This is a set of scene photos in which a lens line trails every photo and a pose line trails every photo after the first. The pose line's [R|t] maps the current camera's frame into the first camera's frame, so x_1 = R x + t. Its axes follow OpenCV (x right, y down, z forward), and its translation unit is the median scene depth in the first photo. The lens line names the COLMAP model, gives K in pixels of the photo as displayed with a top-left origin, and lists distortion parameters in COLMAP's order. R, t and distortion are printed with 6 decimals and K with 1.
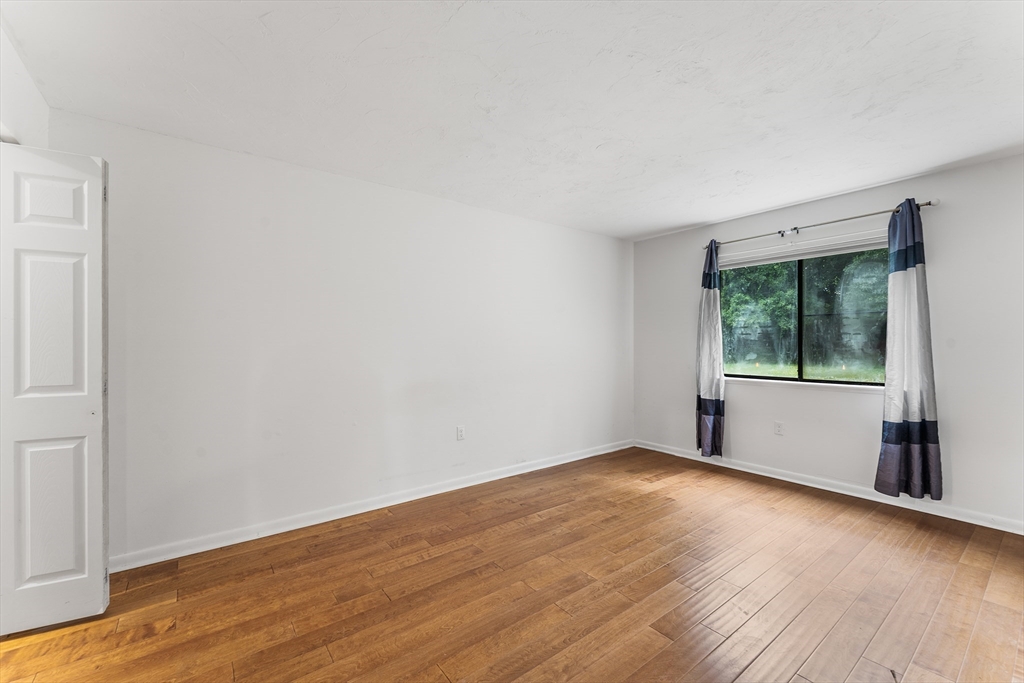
lens RADIAL K [[428.1, 0, 511.6], [0, 428.1, 342.0], [0, 0, 1]] dist [-0.003655, -0.000292]
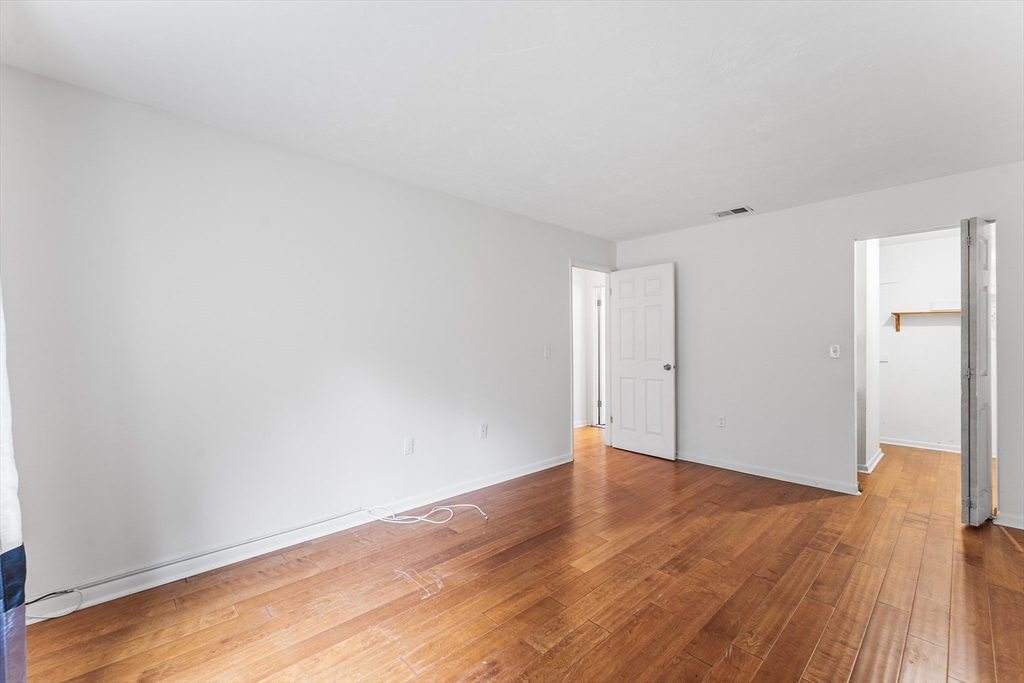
lens RADIAL K [[428.1, 0, 512.0], [0, 428.1, 341.9], [0, 0, 1]] dist [-0.003655, -0.000292]
pose [[-0.995016, -0.003783, -0.099645, 0.663360], [-0.003650, 0.999992, -0.001521, 0.002022], [0.099650, -0.001150, -0.995022, 2.011510]]
